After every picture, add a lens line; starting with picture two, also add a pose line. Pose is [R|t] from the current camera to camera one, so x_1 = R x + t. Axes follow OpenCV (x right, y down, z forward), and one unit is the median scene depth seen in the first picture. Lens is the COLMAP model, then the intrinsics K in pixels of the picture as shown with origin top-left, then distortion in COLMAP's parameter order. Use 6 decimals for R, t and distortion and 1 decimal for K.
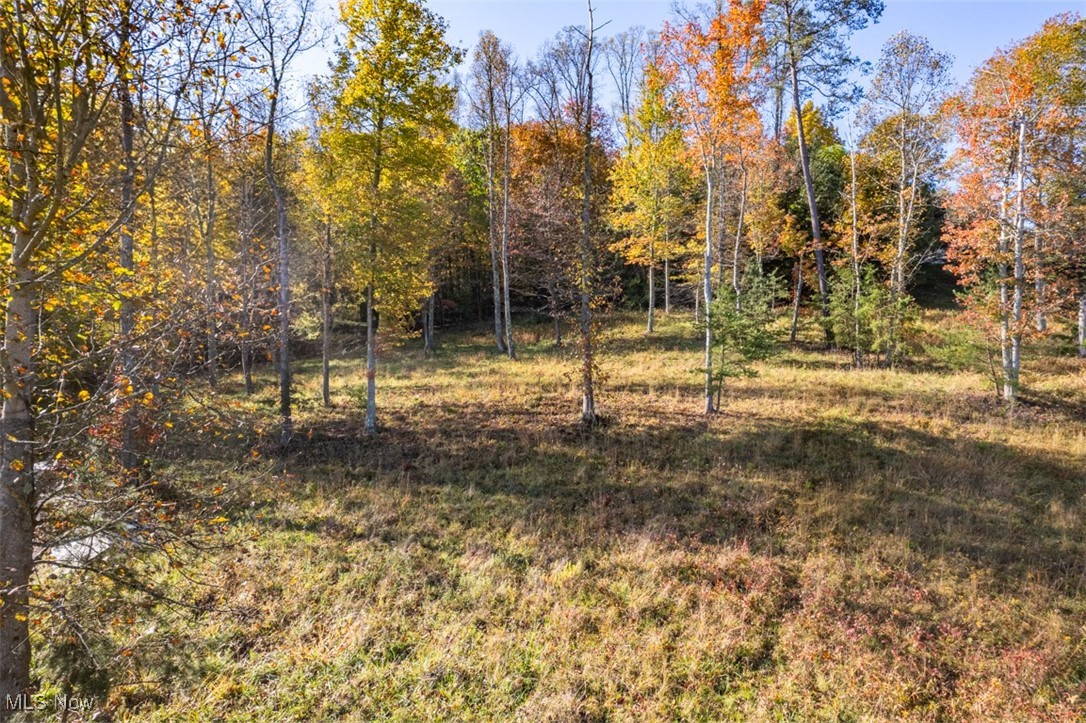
lens RADIAL K [[699.8, 0, 543.0], [0, 699.8, 356.6], [0, 0, 1]] dist [-0.075413, 0.070794]
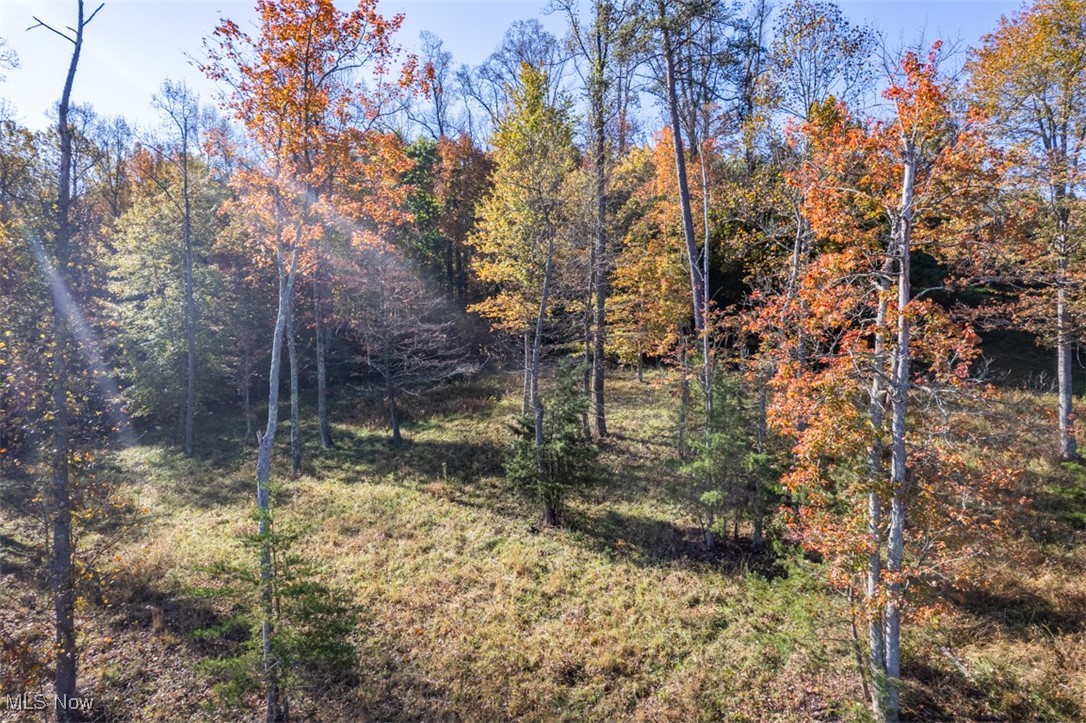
lens RADIAL K [[699.8, 0, 543.0], [0, 699.8, 356.6], [0, 0, 1]] dist [-0.075413, 0.070794]
pose [[0.993702, 0.001891, -0.112038, 0.490450], [-0.001757, 0.999998, 0.001293, -0.199046], [0.112041, -0.001088, 0.993703, 0.478639]]
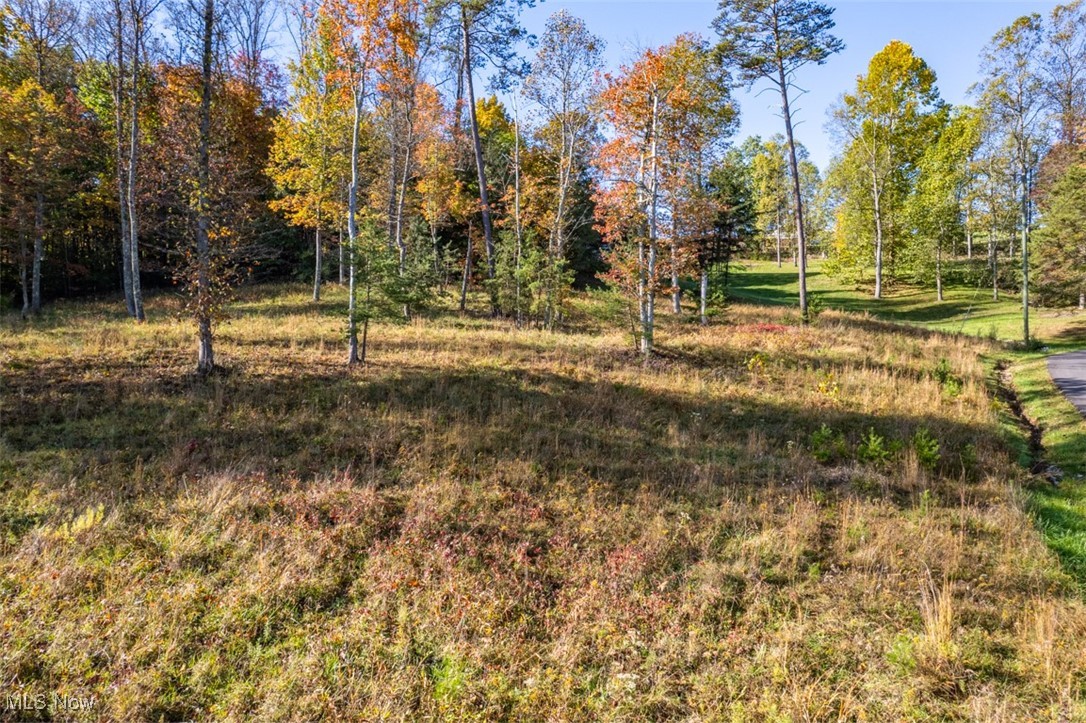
lens RADIAL K [[699.8, 0, 543.0], [0, 699.8, 356.6], [0, 0, 1]] dist [-0.075413, 0.070794]
pose [[0.909317, 0.004220, 0.416082, 0.085503], [-0.005315, 0.999985, 0.001473, 0.068382], [-0.416070, -0.003550, 0.909326, 0.081920]]
